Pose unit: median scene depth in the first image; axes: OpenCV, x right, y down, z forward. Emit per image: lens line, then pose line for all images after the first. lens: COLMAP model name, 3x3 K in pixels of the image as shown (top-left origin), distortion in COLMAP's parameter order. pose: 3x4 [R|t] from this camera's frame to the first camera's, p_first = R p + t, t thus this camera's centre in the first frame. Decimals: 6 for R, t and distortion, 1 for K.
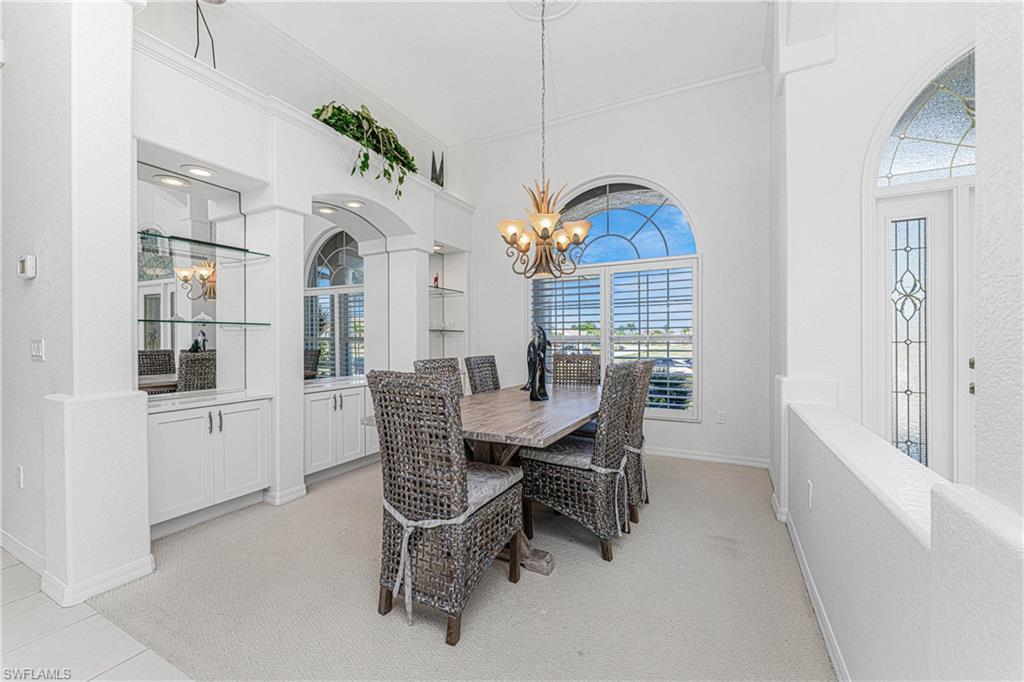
lens RADIAL K [[412.3, 0, 508.4], [0, 412.3, 342.9], [0, 0, 1]] dist [-0.000087, 0.000127]
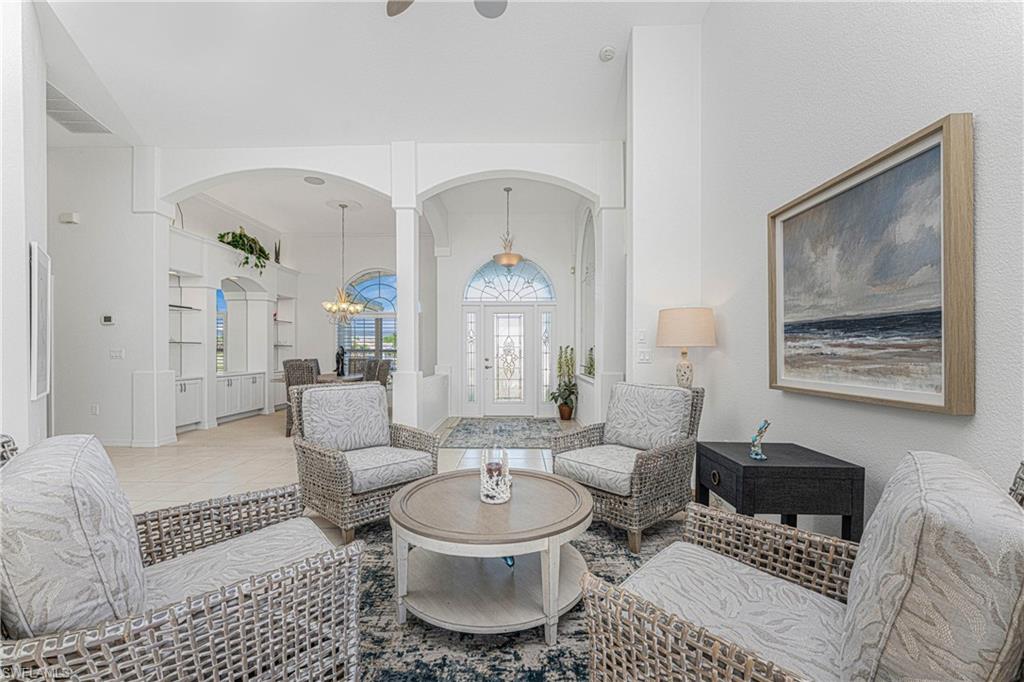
lens RADIAL K [[412.3, 0, 505.1], [0, 412.3, 358.7], [0, 0, 1]] dist [-0.000087, 0.000127]
pose [[0.898826, 0.001050, 0.438303, -0.103830], [-0.002832, 0.999990, 0.003413, 0.021198], [-0.438295, -0.004309, 0.898821, -1.376642]]
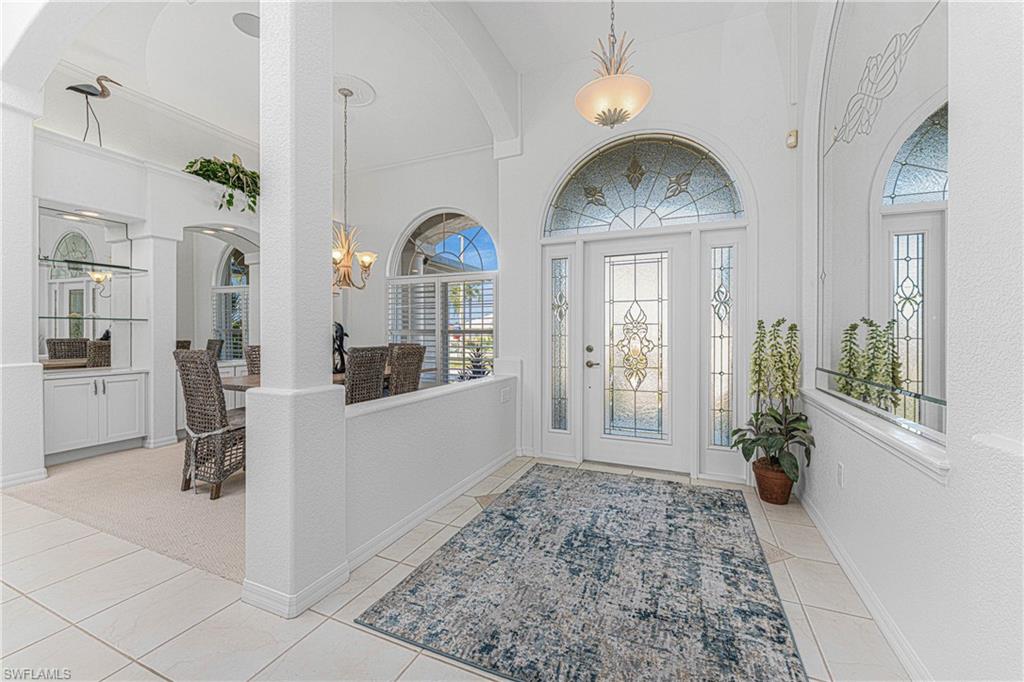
lens RADIAL K [[412.3, 0, 507.3], [0, 412.3, 336.7], [0, 0, 1]] dist [-0.000087, 0.000127]
pose [[0.997817, 0.008299, 0.065518, 0.494421], [-0.008327, 0.999965, 0.000157, 0.001810], [-0.065515, -0.000702, 0.997851, -0.426955]]
